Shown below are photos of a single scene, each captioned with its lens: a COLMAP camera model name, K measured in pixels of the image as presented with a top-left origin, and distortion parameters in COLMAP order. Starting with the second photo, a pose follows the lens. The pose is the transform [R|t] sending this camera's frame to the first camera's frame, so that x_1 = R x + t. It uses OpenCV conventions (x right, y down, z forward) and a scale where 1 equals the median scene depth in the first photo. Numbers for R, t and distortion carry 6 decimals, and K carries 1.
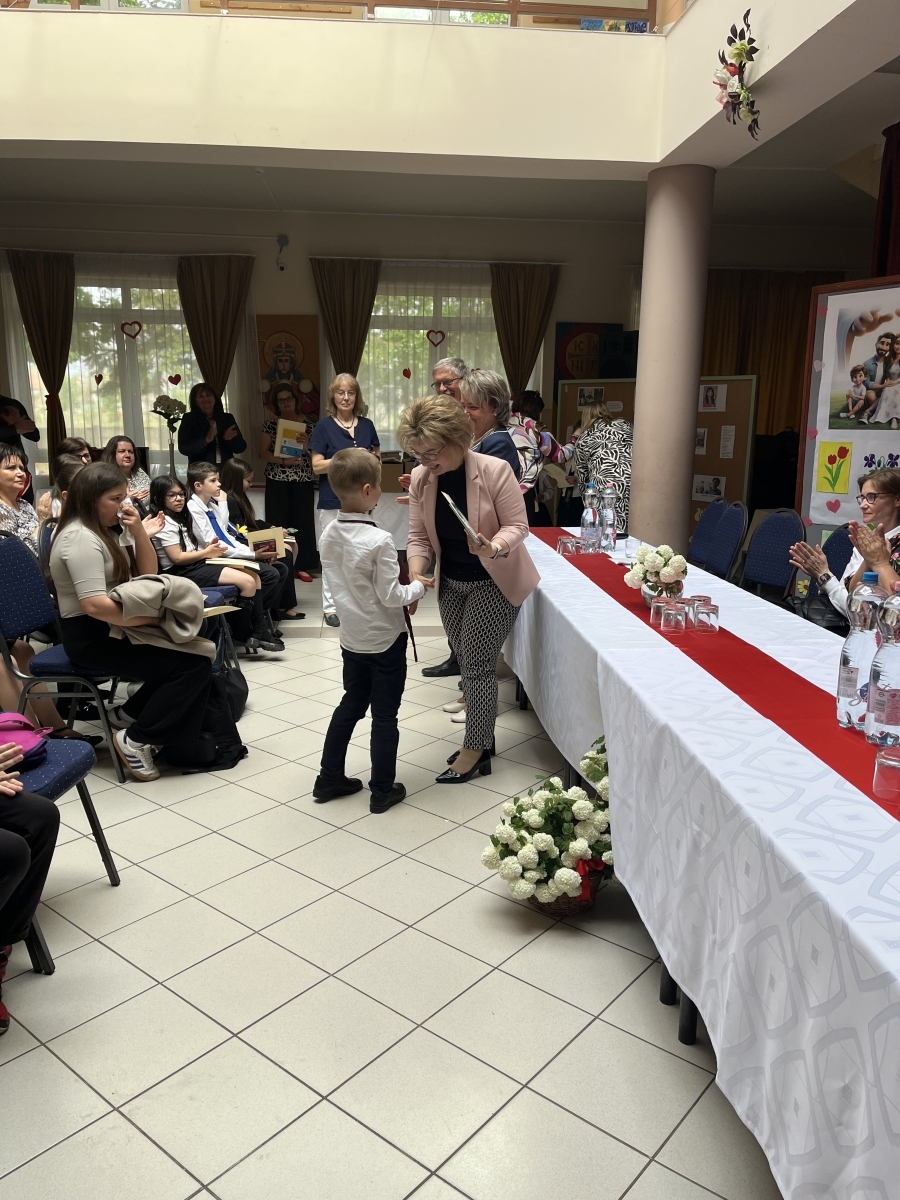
lens RADIAL K [[908.3, 0, 446.1], [0, 908.3, 600.5], [0, 0, 1]] dist [0.064164, -0.071836]
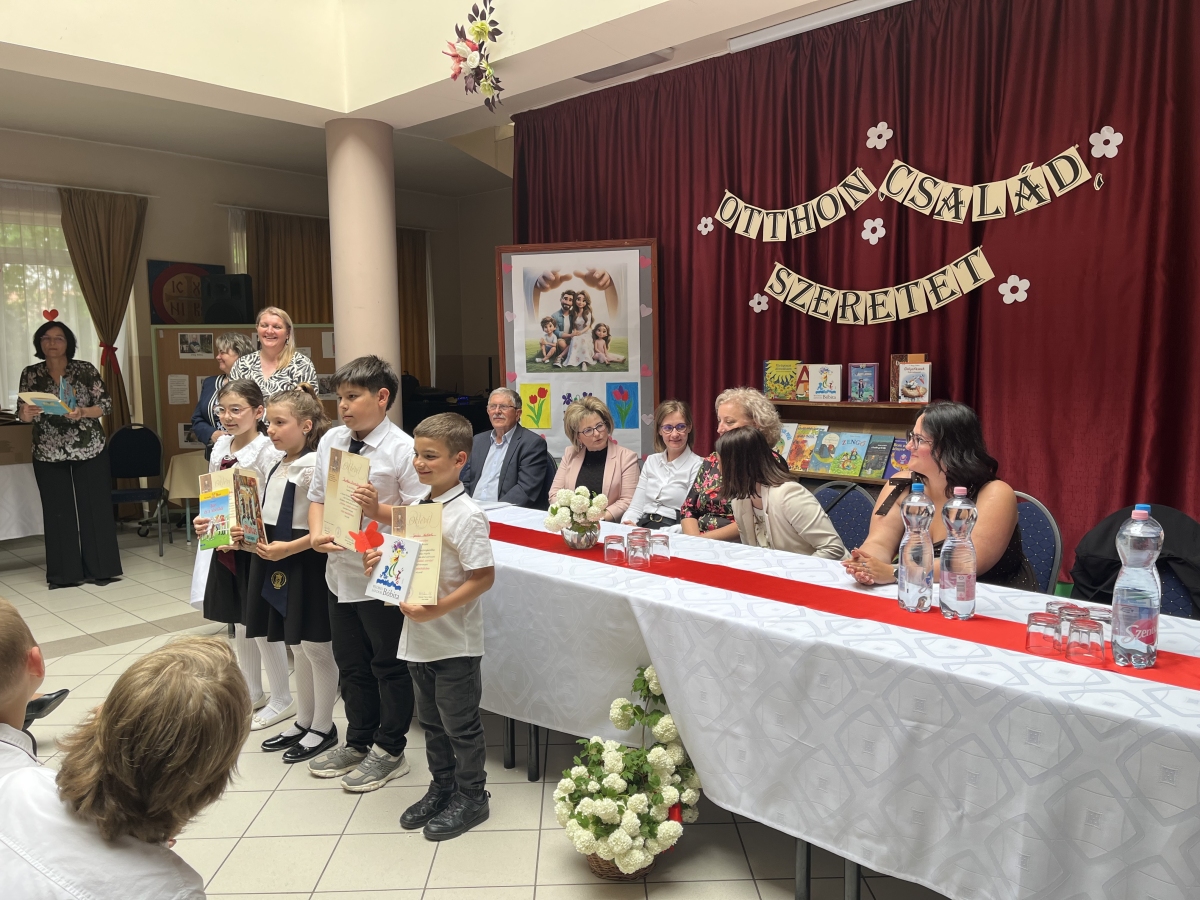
lens RADIAL K [[908.3, 0, 609.1], [0, 908.3, 458.7], [0, 0, 1]] dist [0.064164, -0.071836]
pose [[0.754692, -0.089953, 0.649883, -0.241929], [0.148808, 0.988210, -0.036025, -0.029994], [-0.638980, 0.123895, 0.759180, 0.115814]]
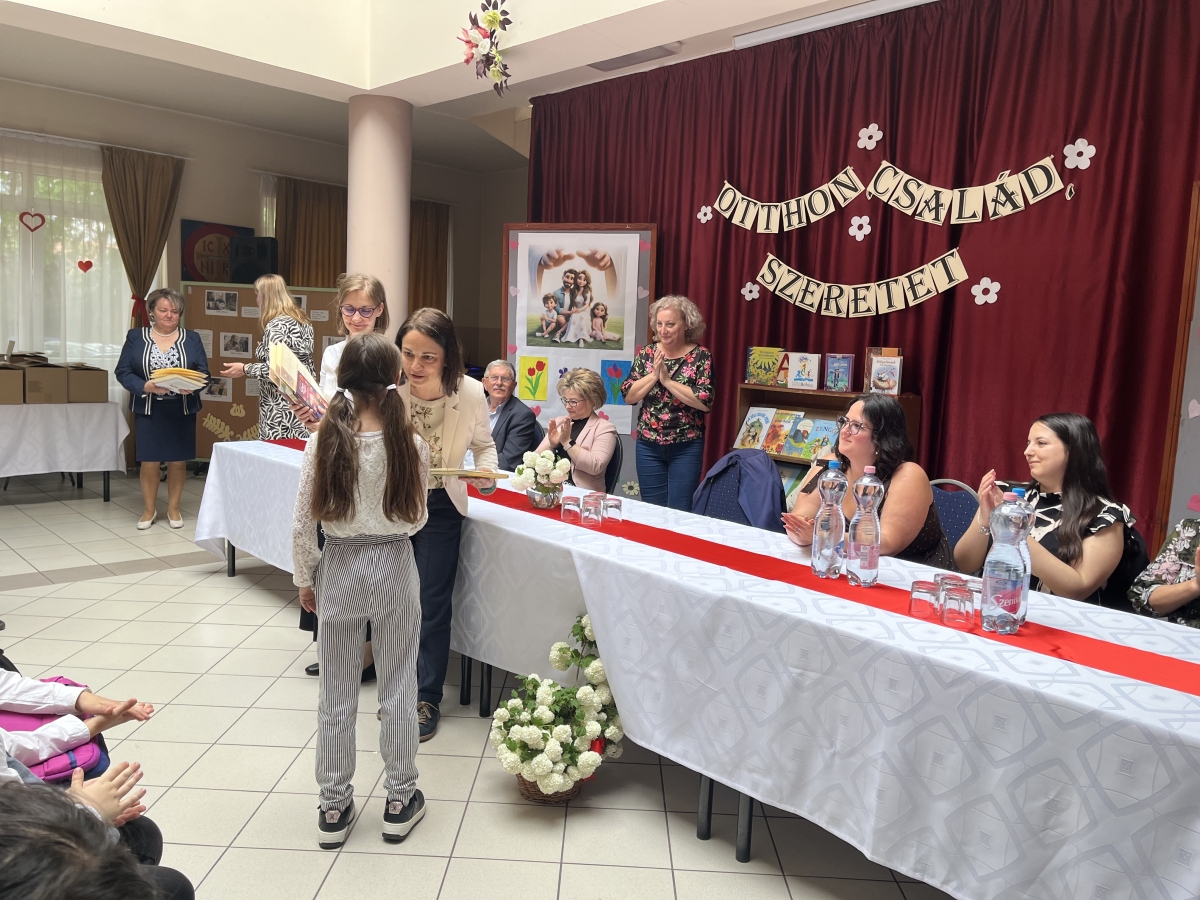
lens RADIAL K [[908.3, 0, 599.7], [0, 908.3, 444.7], [0, 0, 1]] dist [0.064164, -0.071836]
pose [[0.782189, -0.046002, 0.621340, -0.240236], [0.086669, 0.995608, -0.035394, -0.013659], [-0.616983, 0.081536, 0.782741, 0.053264]]
